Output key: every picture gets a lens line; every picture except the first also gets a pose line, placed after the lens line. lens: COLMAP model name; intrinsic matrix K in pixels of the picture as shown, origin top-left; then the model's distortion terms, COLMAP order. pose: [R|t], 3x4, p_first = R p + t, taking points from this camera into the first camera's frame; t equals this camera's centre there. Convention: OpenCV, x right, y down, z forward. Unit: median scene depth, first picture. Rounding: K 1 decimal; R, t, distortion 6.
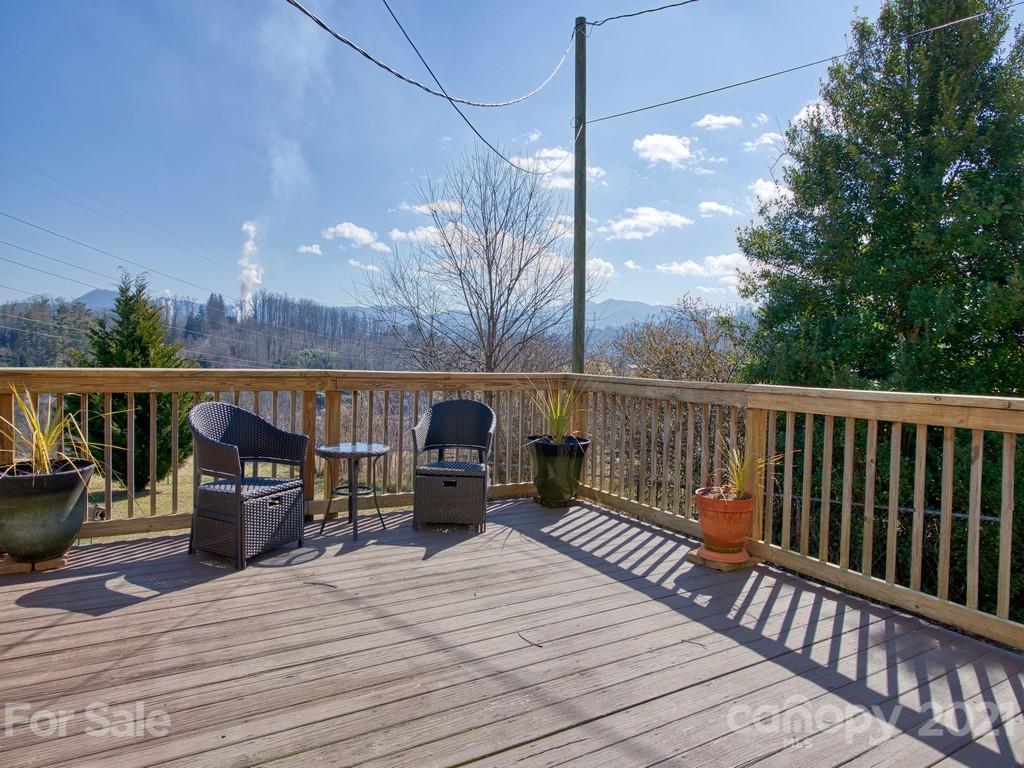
lens RADIAL K [[682.0, 0, 512.0], [0, 682.0, 384.0], [0, 0, 1]] dist [-0.000054, 0.000150]
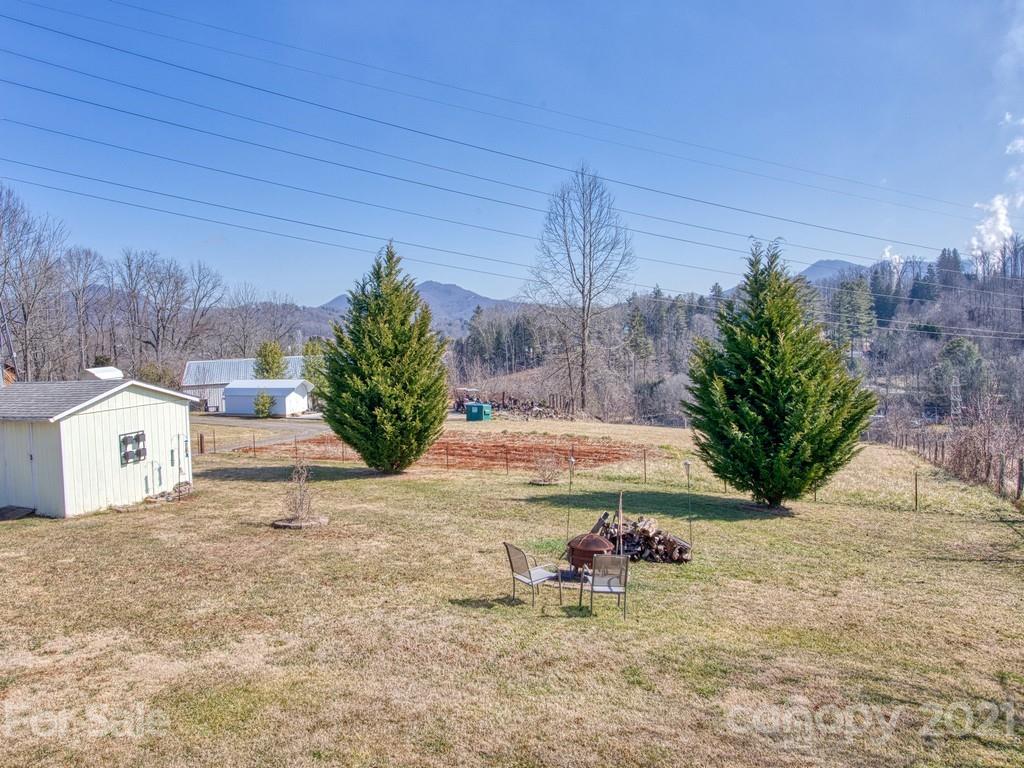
lens RADIAL K [[653.4, 0, 512.0], [0, 653.4, 384.0], [0, 0, 1]] dist [0.000822, 0.000303]
pose [[0.513071, 0.044048, -0.857215, -0.012198], [0.006033, 0.998473, 0.054917, -0.013337], [0.858325, -0.033348, 0.512022, 0.123410]]
